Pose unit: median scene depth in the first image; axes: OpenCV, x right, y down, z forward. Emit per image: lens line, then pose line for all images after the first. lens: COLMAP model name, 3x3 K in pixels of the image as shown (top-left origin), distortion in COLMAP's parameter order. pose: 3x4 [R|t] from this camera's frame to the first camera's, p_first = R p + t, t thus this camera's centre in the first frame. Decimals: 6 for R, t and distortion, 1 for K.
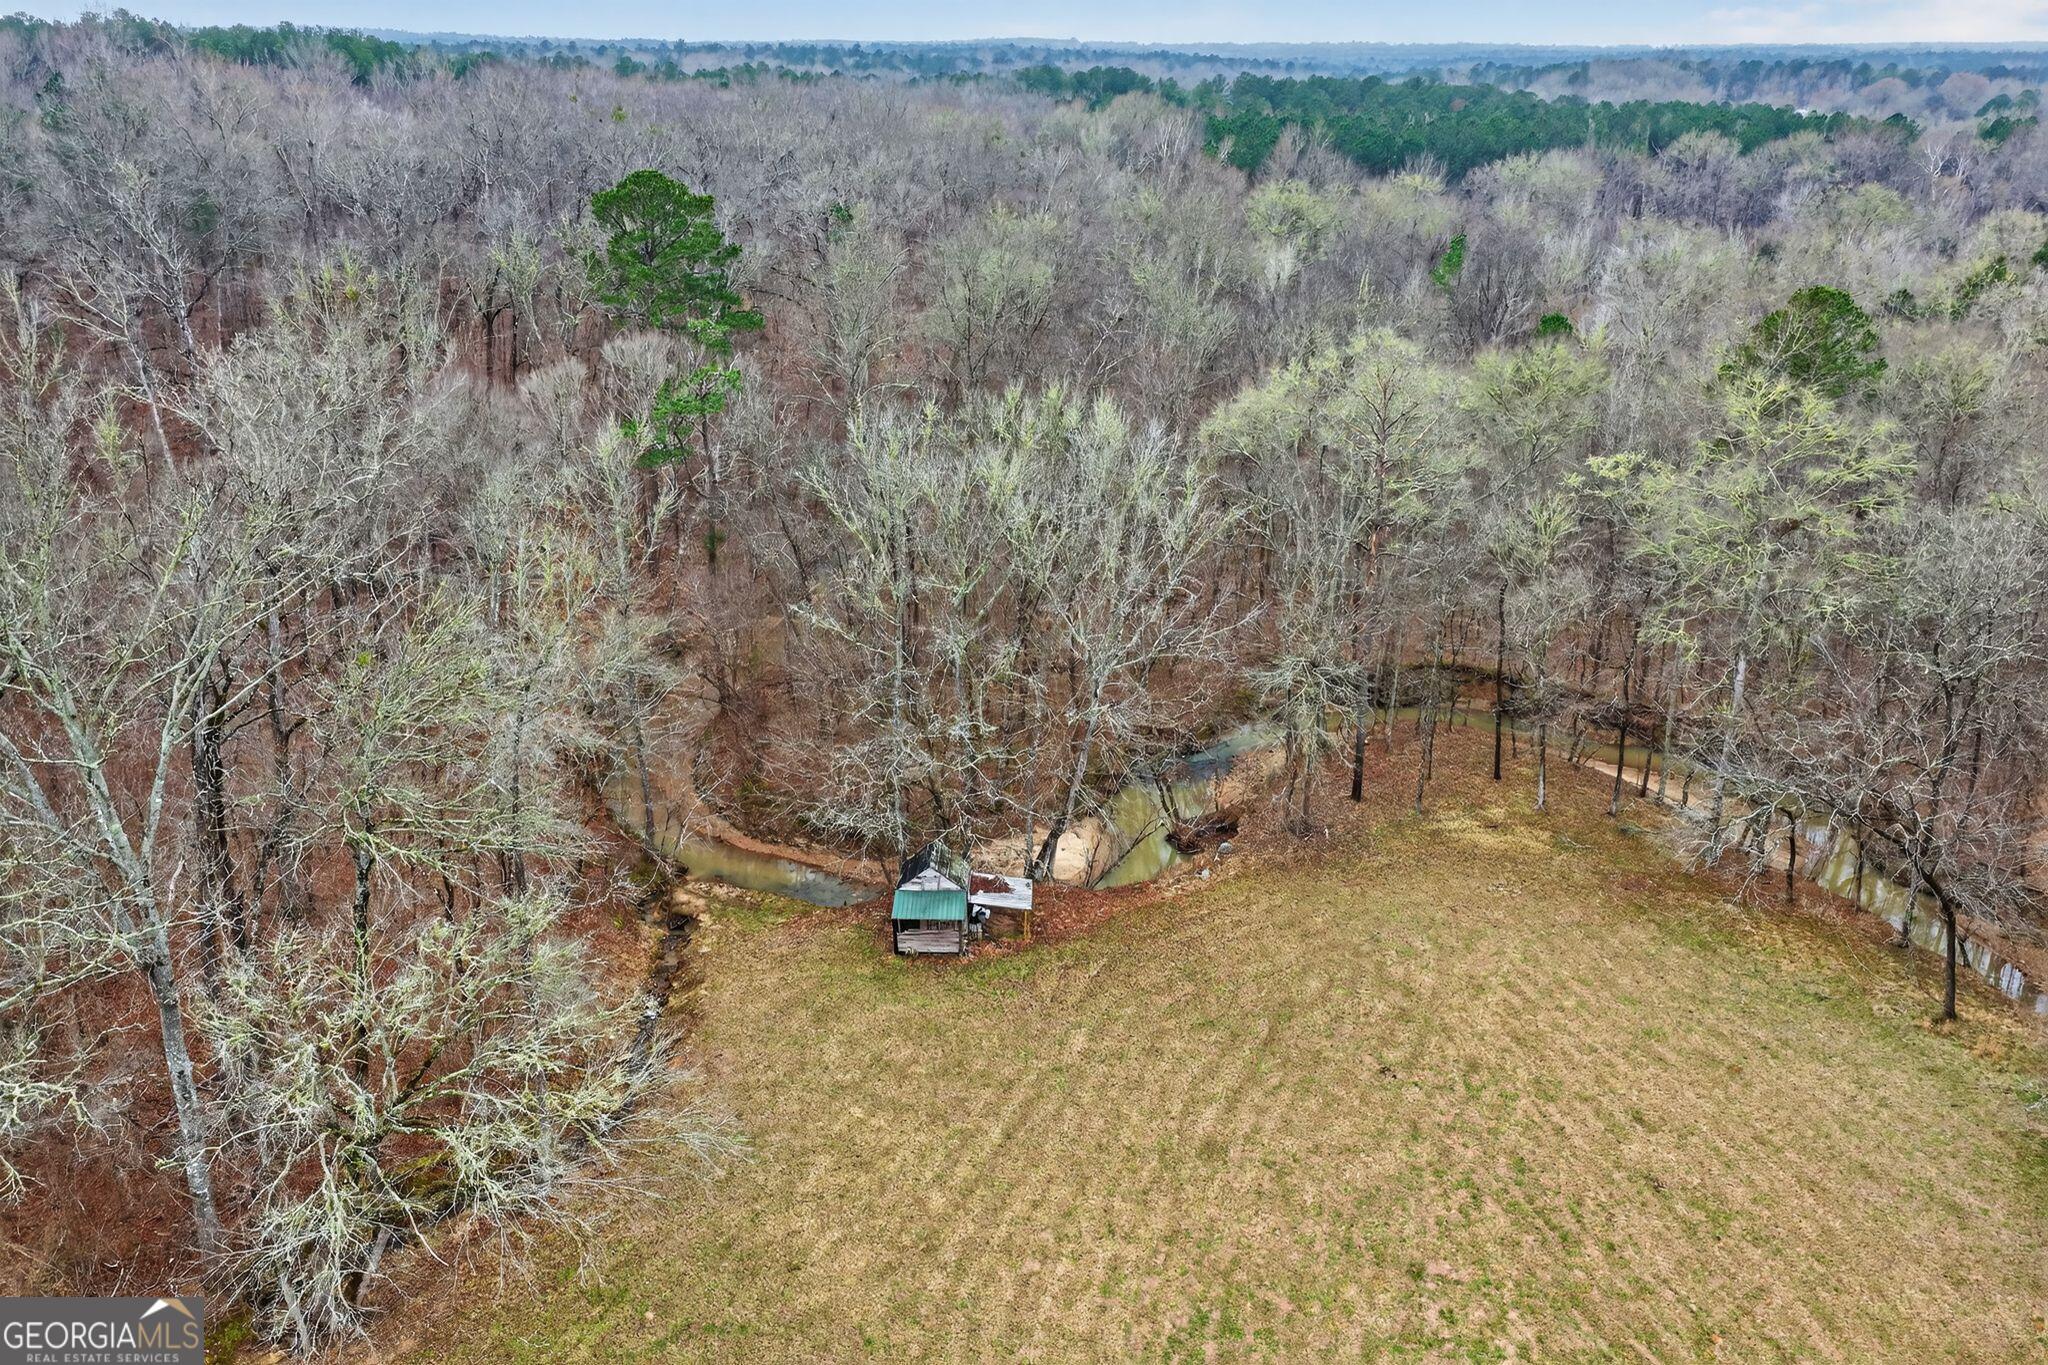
lens RADIAL K [[1687.1, 0, 1024.9], [0, 1687.1, 694.7], [0, 0, 1]] dist [0.005598, 0.004816]
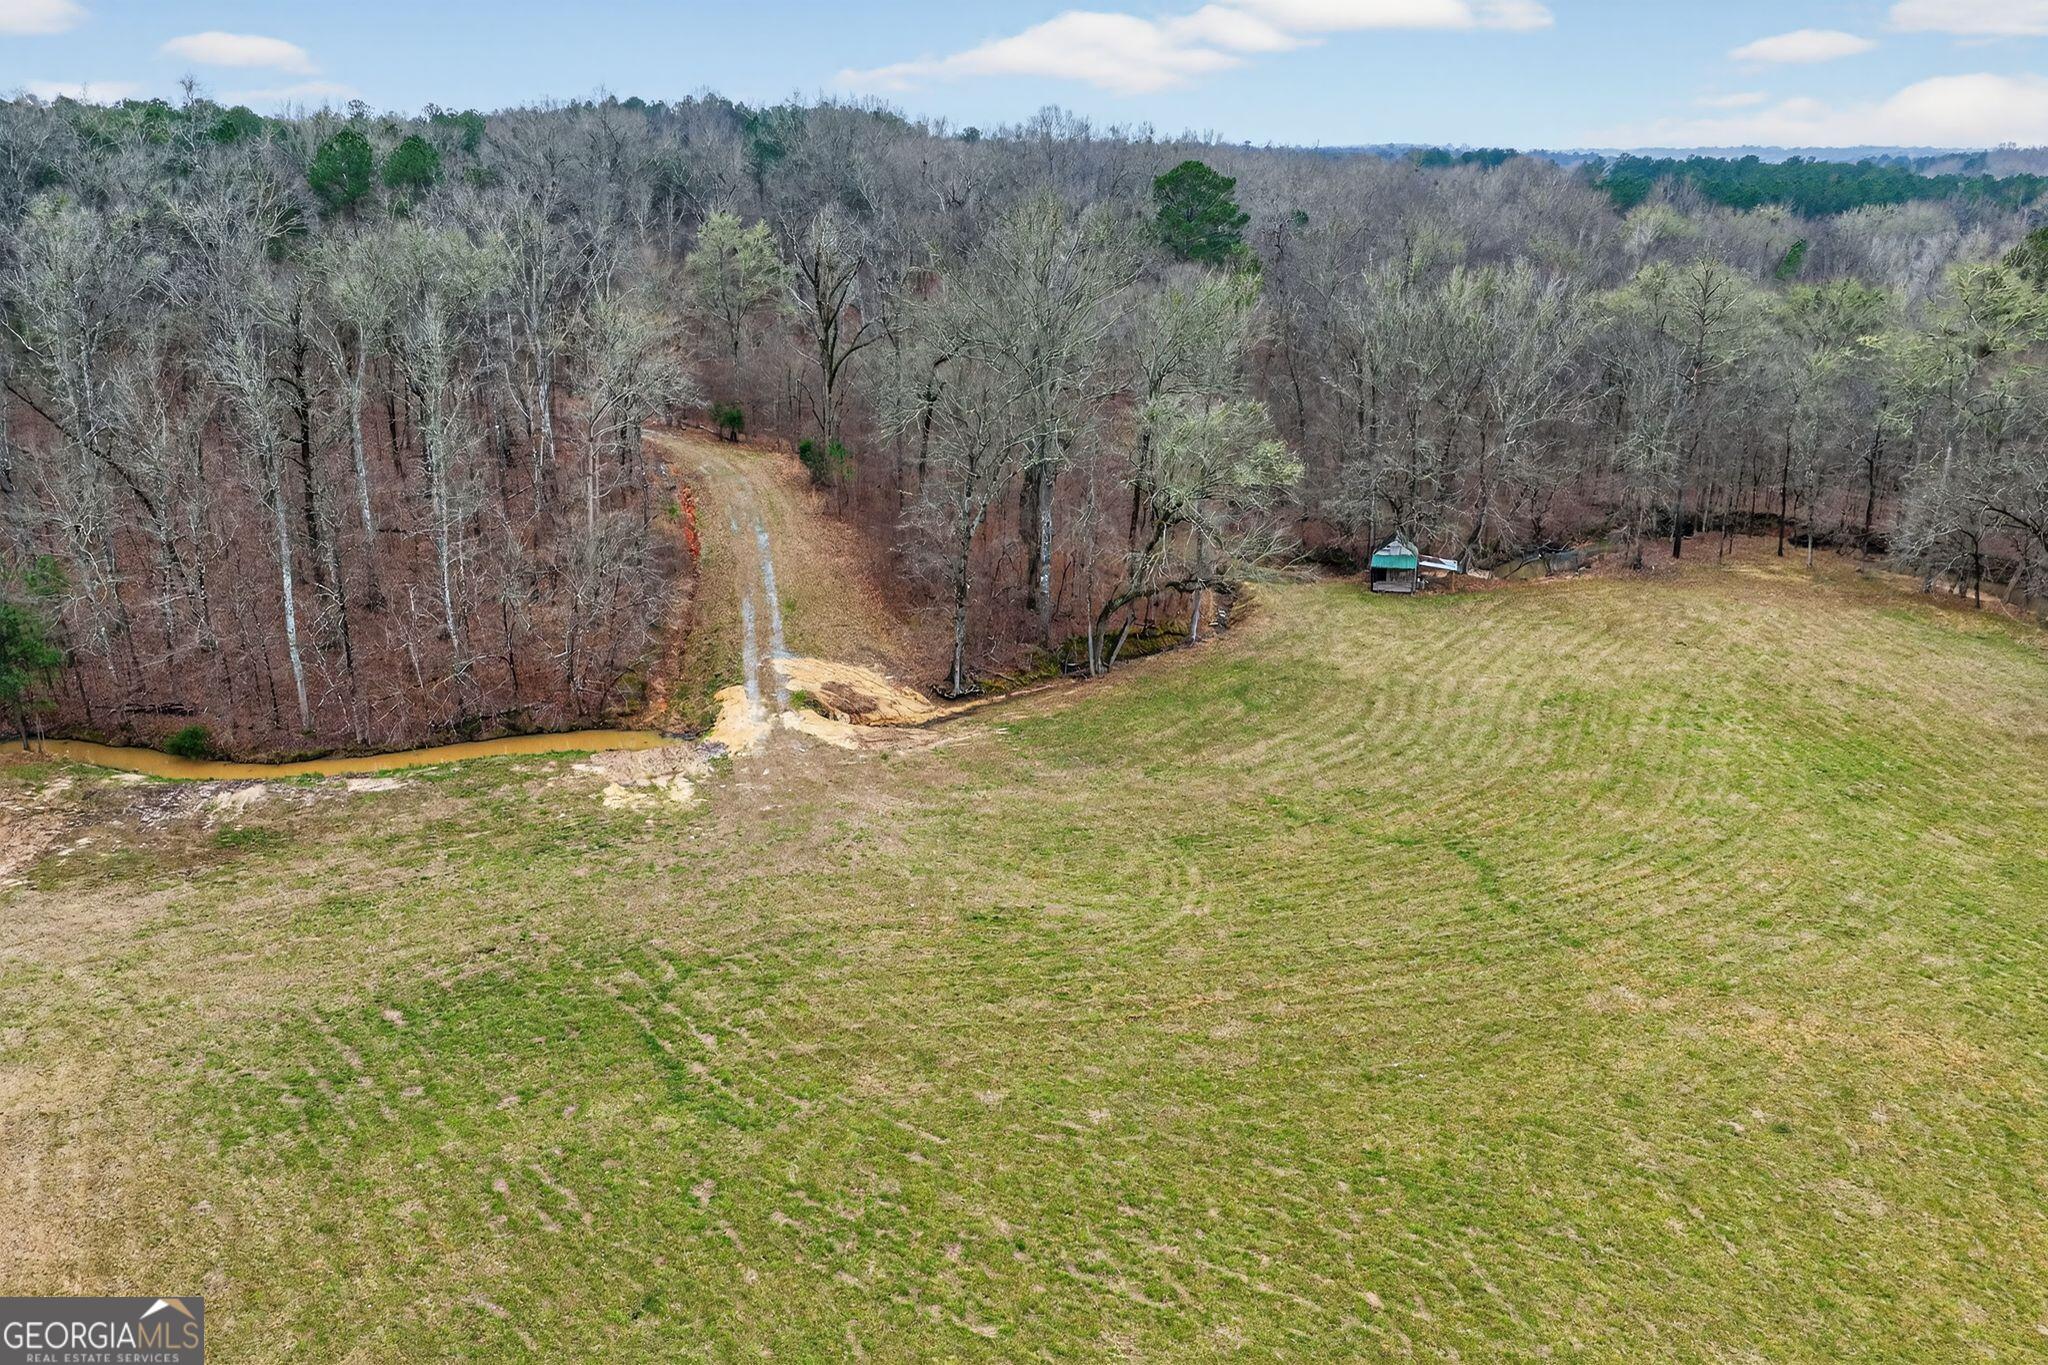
lens RADIAL K [[1687.1, 0, 1024.9], [0, 1687.1, 694.7], [0, 0, 1]] dist [0.005598, 0.004816]
pose [[0.978850, 0.059463, -0.195746, -0.068111], [-0.070528, 0.996254, -0.050046, 0.310399], [0.192037, 0.062793, 0.979377, -0.577062]]
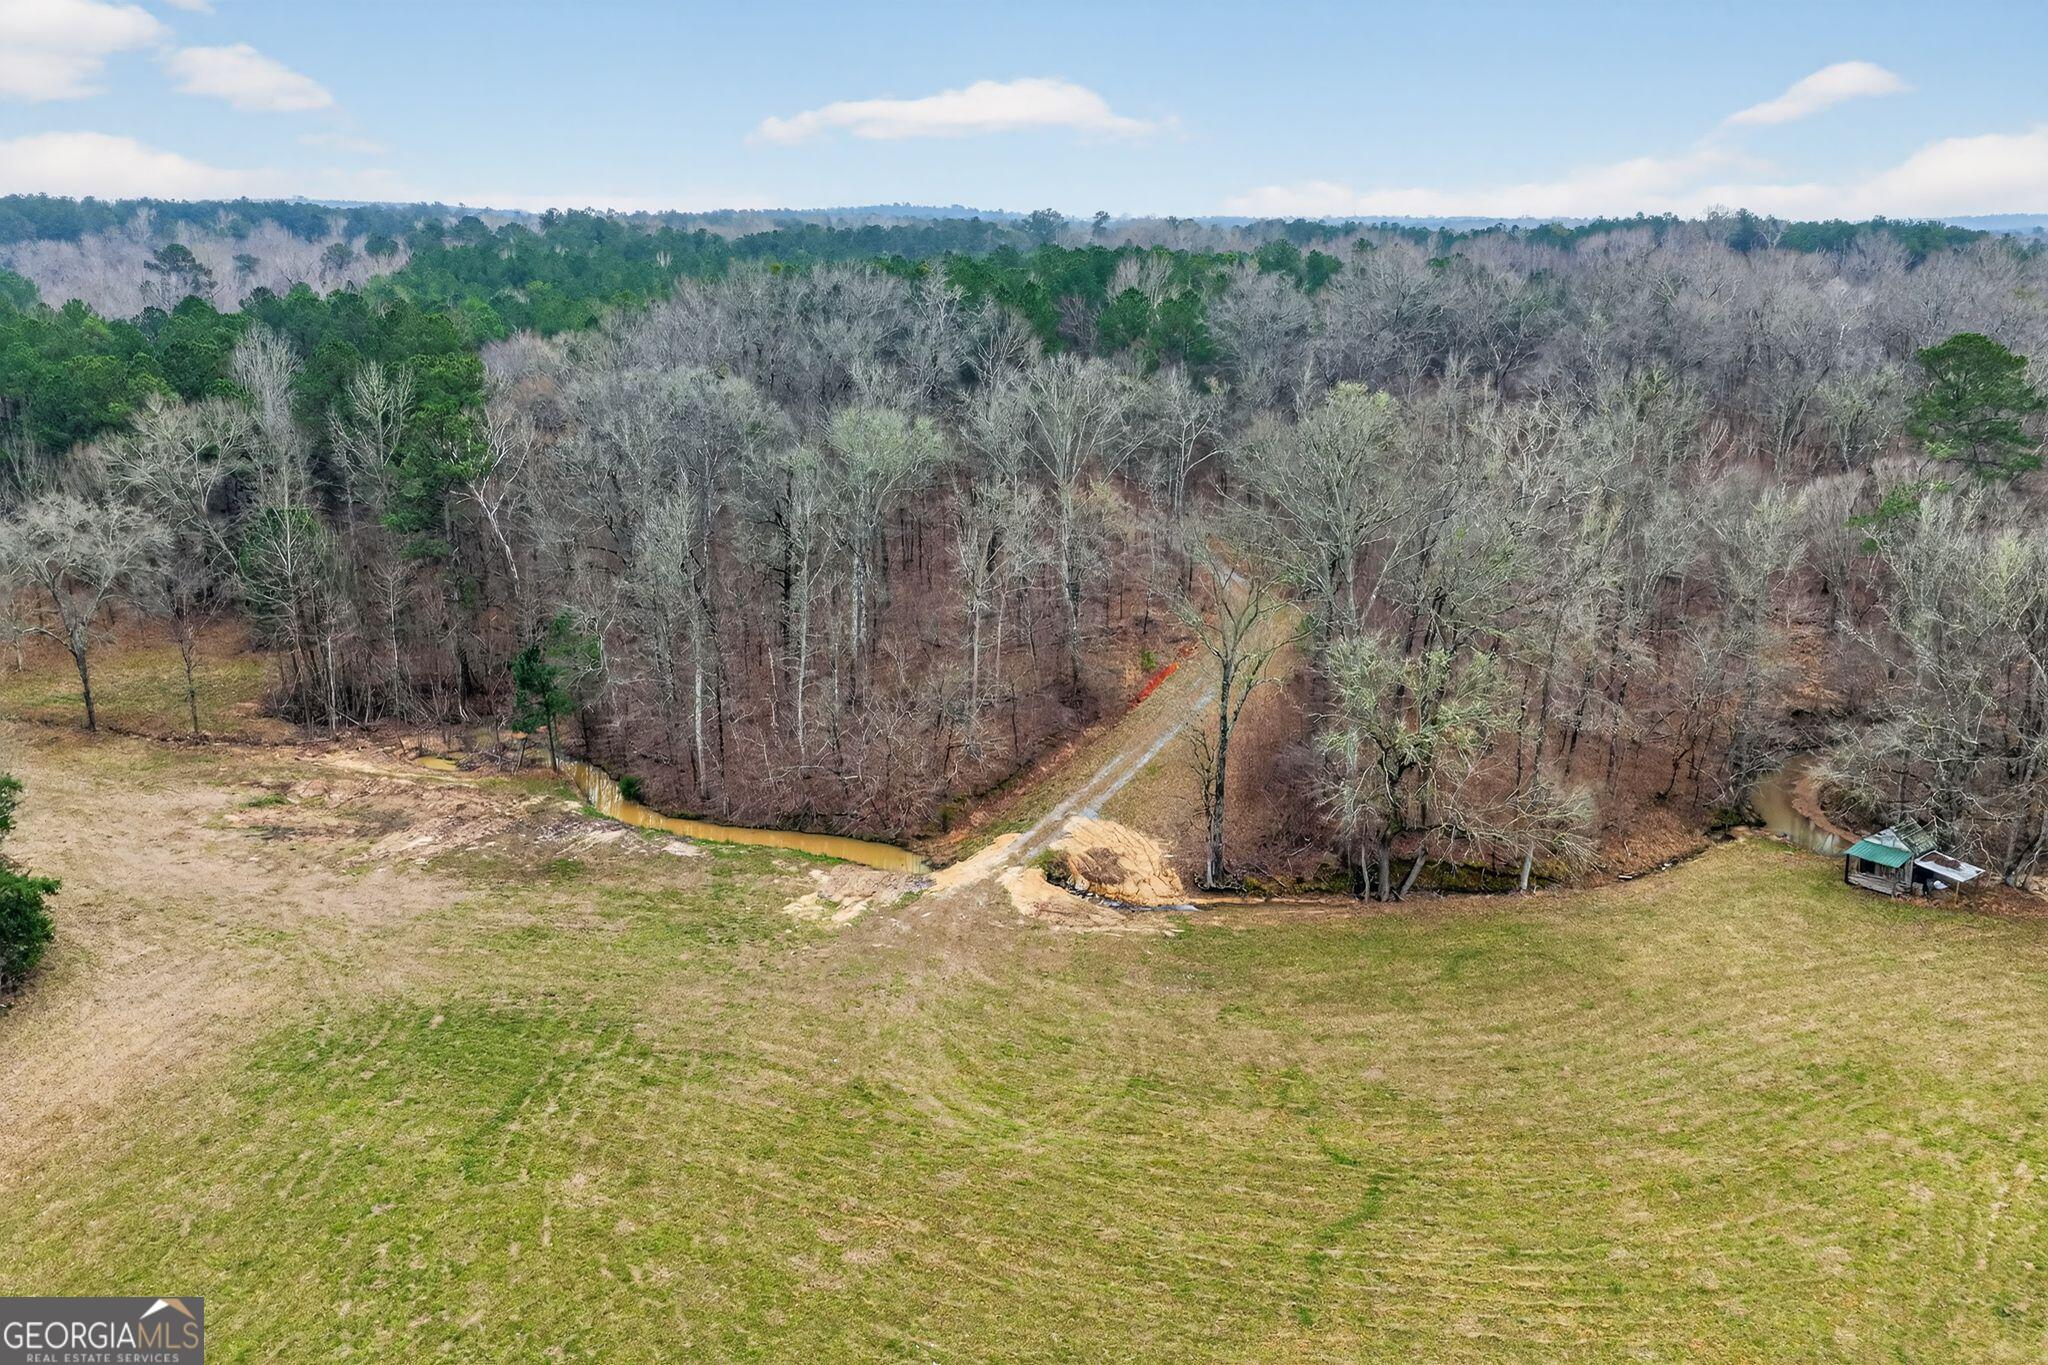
lens RADIAL K [[1687.1, 0, 1024.9], [0, 1687.1, 694.7], [0, 0, 1]] dist [0.005598, 0.004816]
pose [[0.620780, 0.198402, -0.758464, 0.445057], [-0.273413, 0.961497, 0.027732, 0.130240], [0.734763, 0.190158, 0.651124, -0.346398]]
